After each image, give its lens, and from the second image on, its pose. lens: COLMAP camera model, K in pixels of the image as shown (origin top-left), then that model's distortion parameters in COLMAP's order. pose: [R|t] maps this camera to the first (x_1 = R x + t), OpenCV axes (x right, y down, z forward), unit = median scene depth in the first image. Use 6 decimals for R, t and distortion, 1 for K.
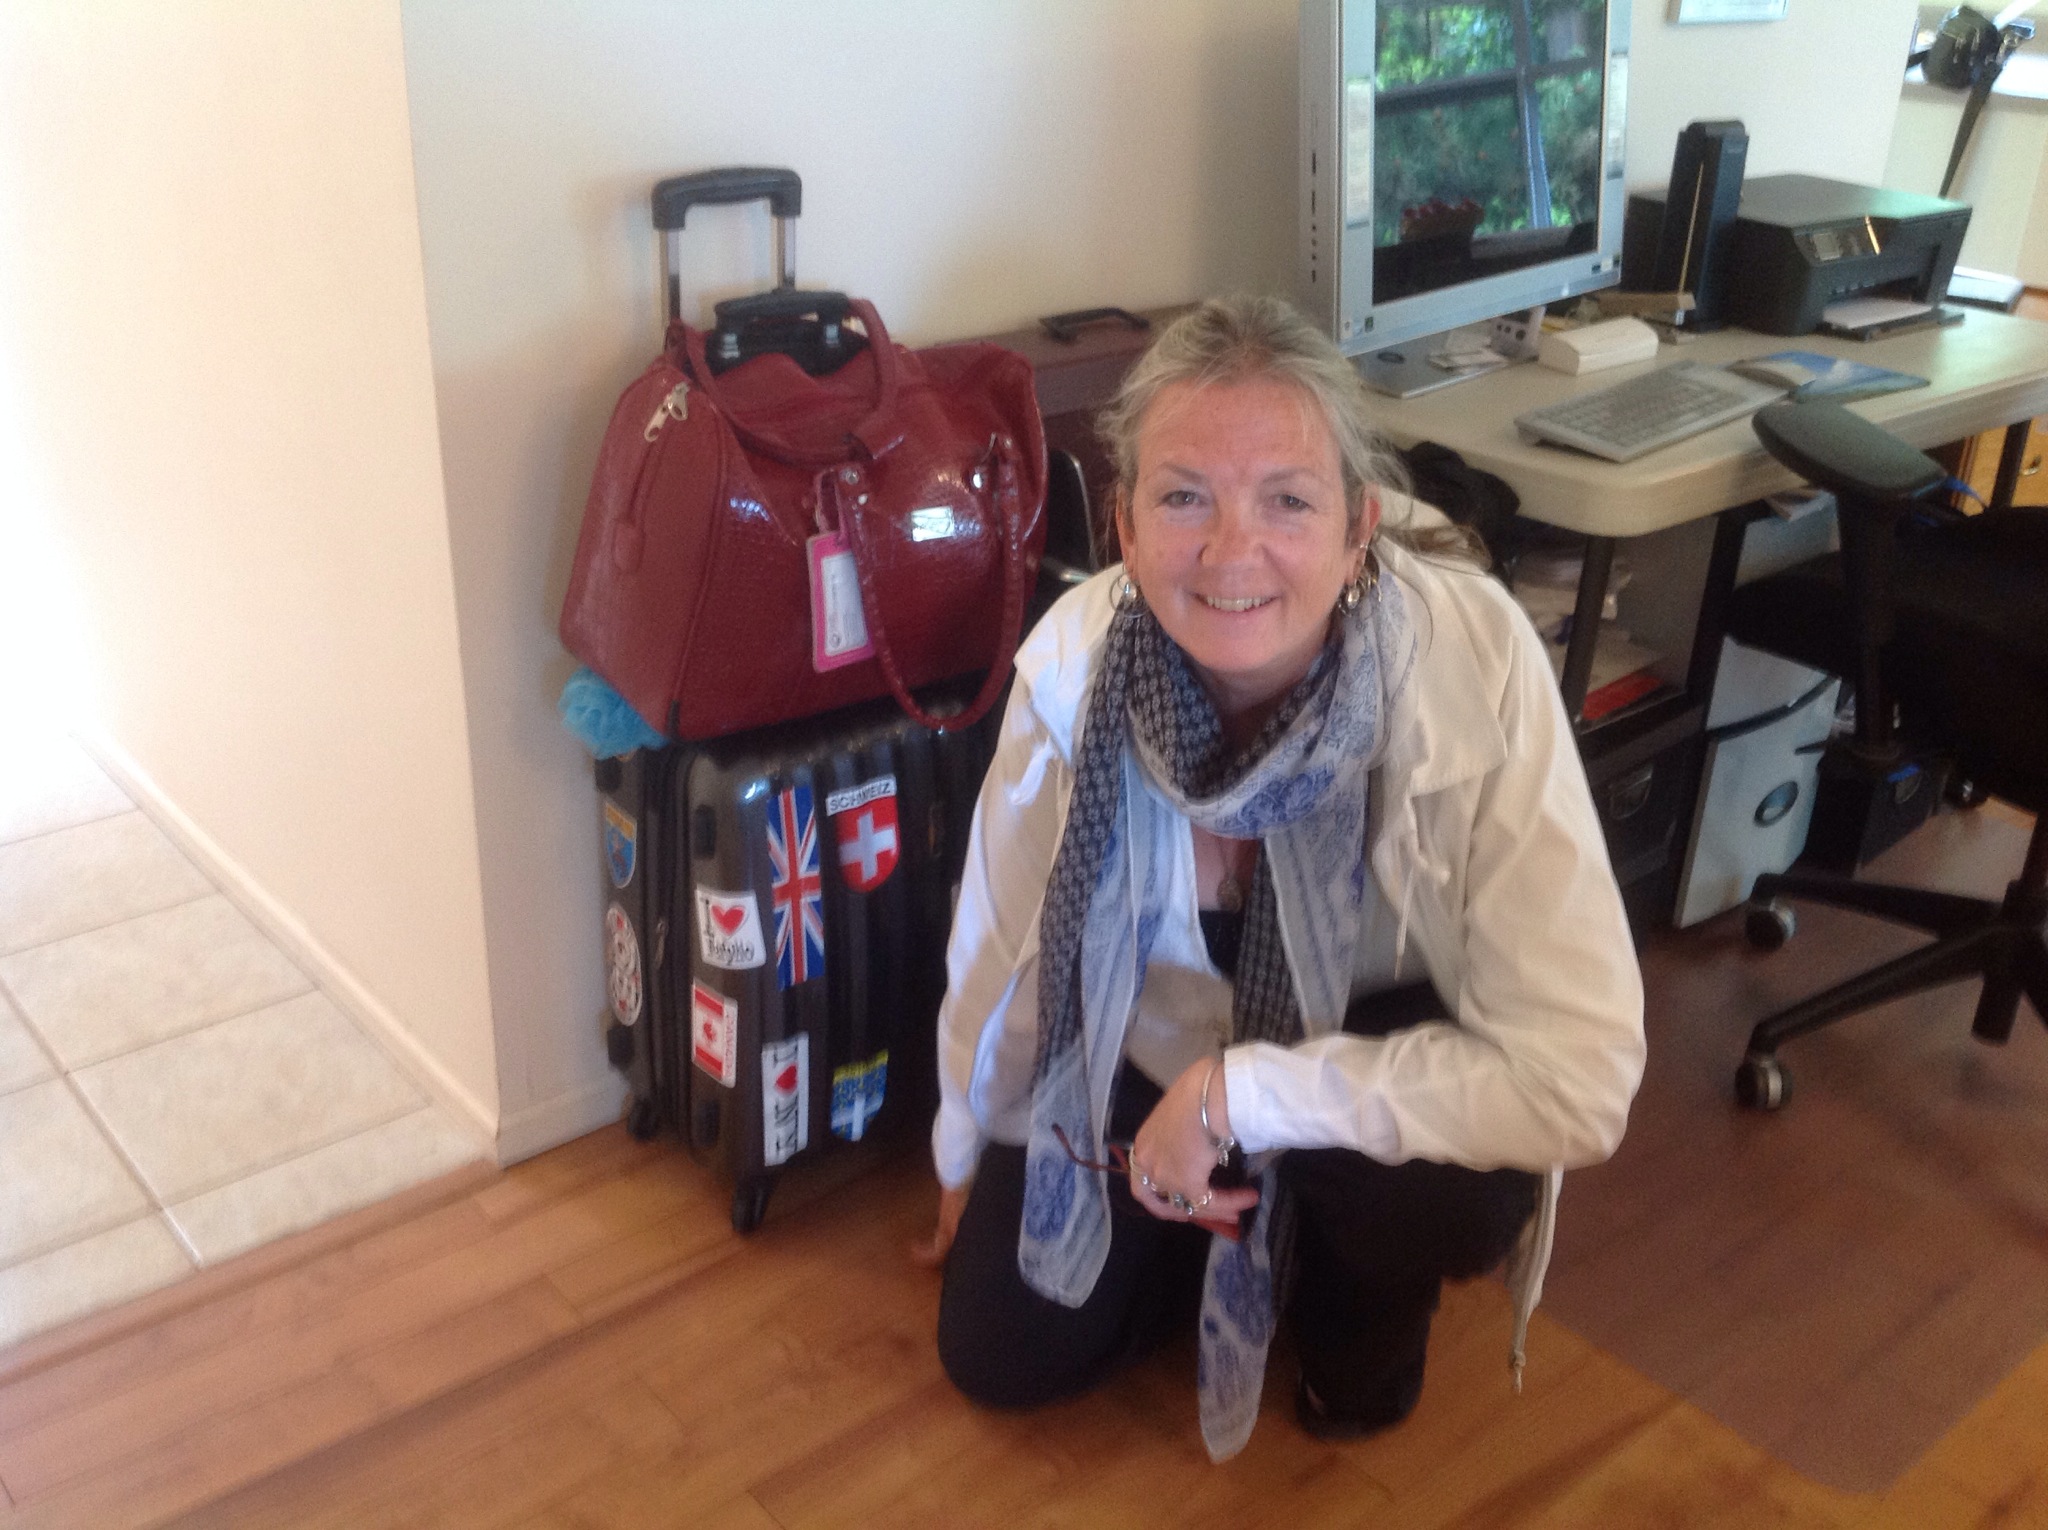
lens RADIAL K [[2042.5, 0, 1024.0], [0, 2042.5, 765.0], [0, 0, 1]] dist [0.097195, -0.001297]
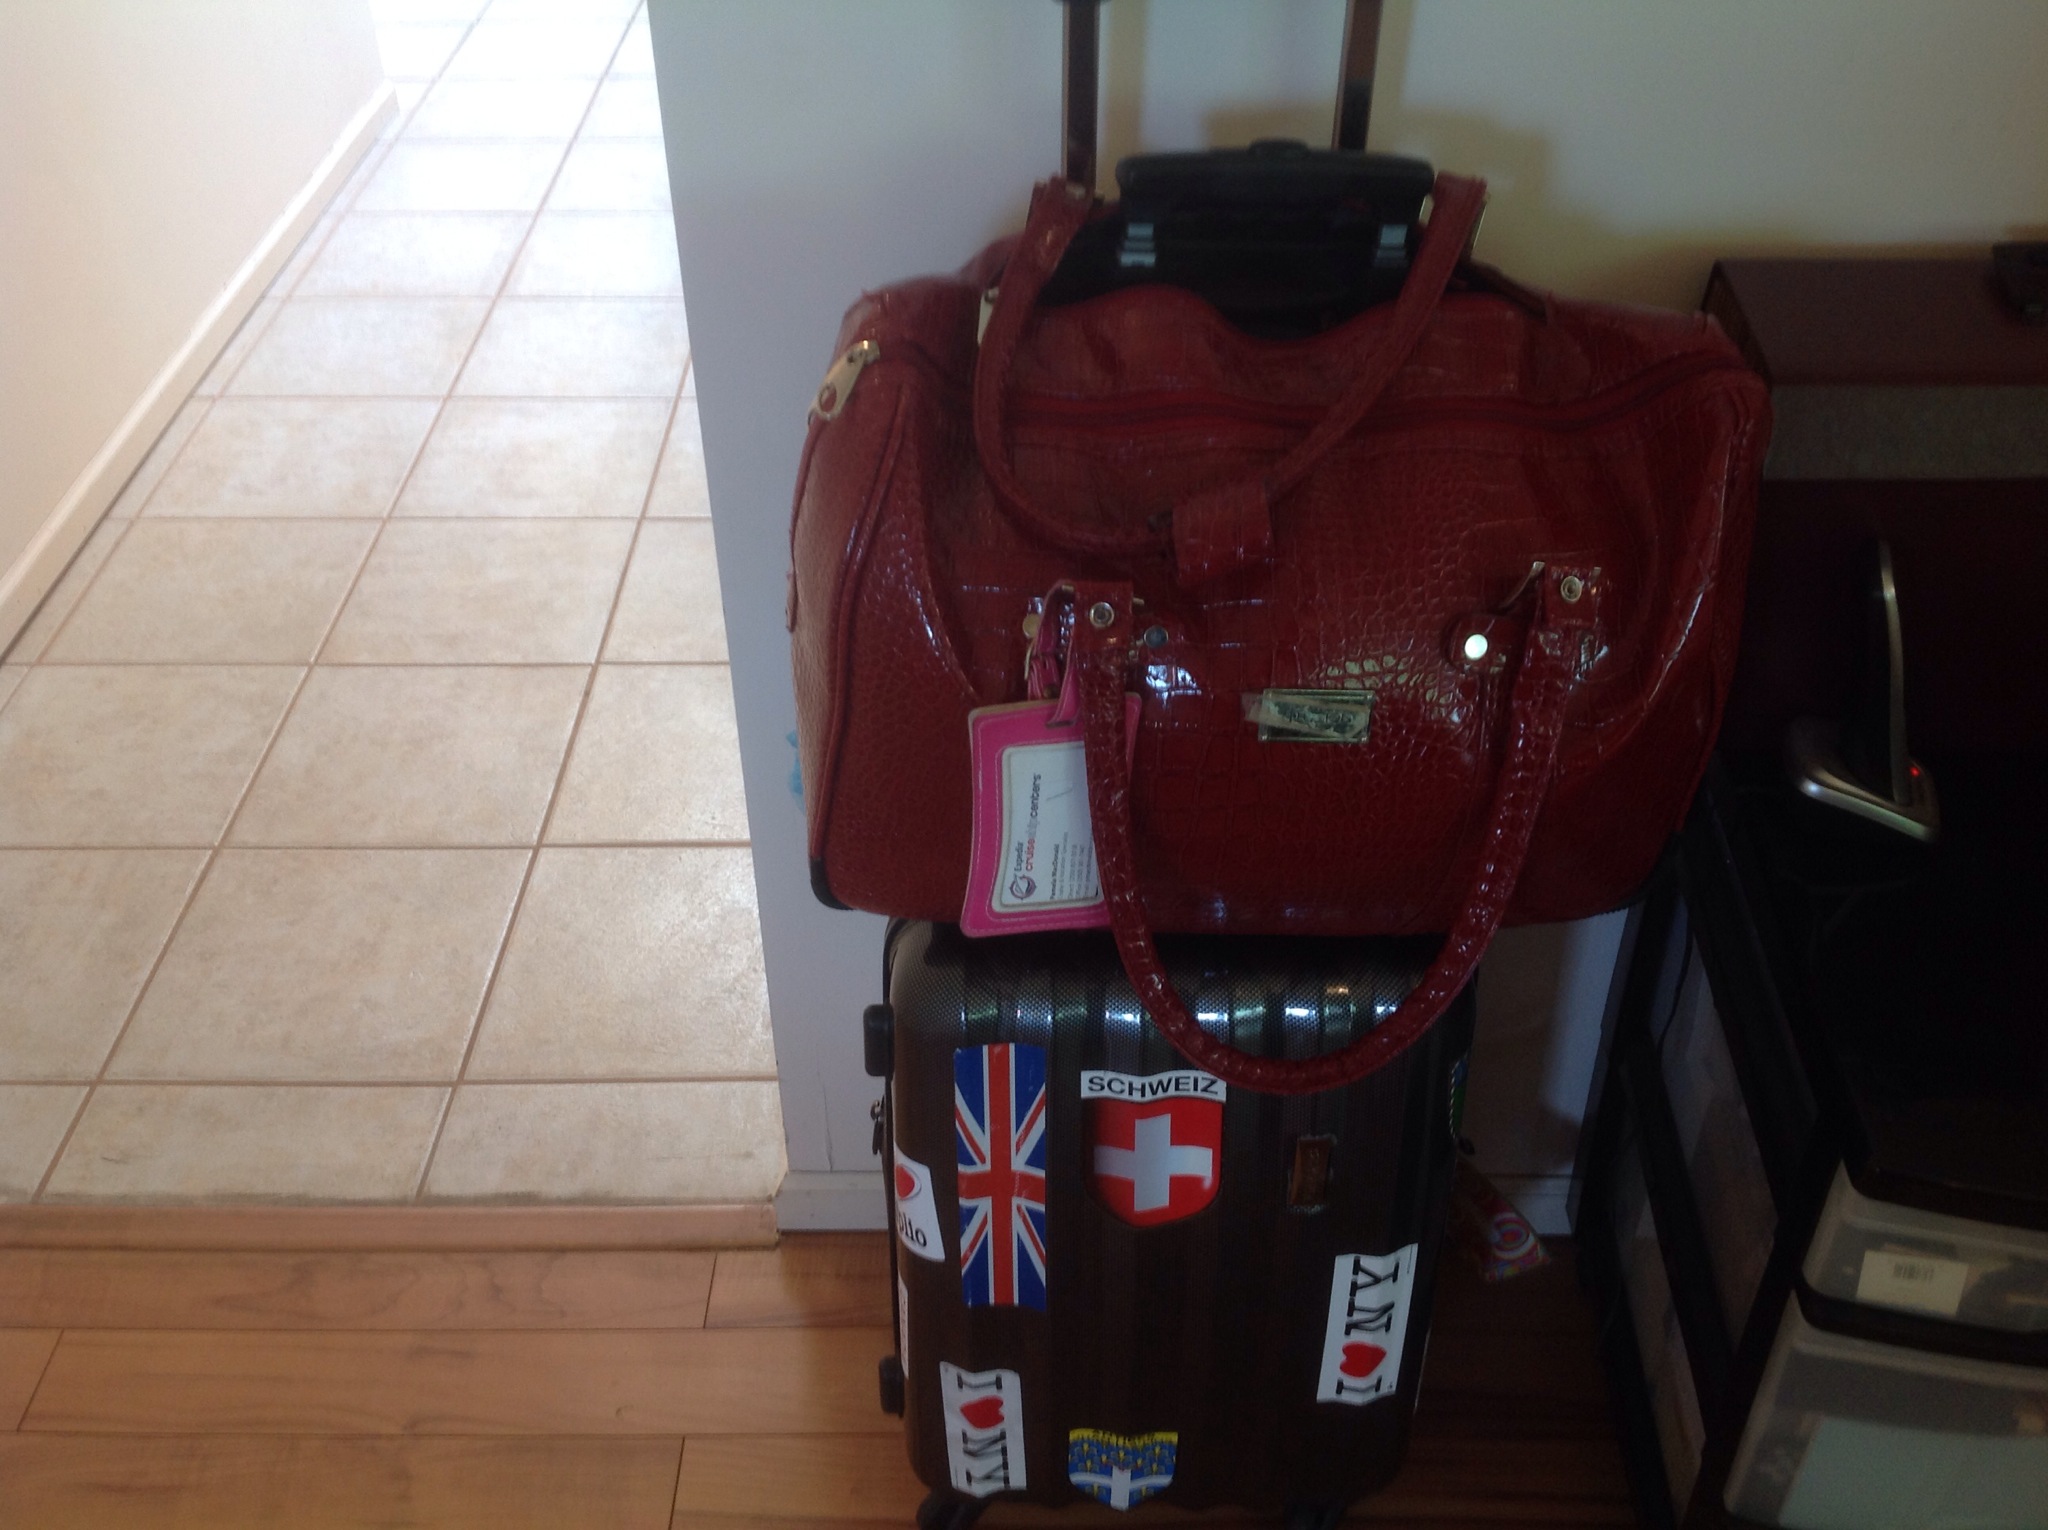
lens RADIAL K [[2042.5, 0, 1024.0], [0, 2042.5, 765.0], [0, 0, 1]] dist [0.097195, -0.001297]
pose [[0.750539, 0.375819, -0.543555, 0.166052], [-0.237622, 0.921005, 0.308683, -0.231252], [0.616625, -0.102518, 0.780553, 0.547203]]
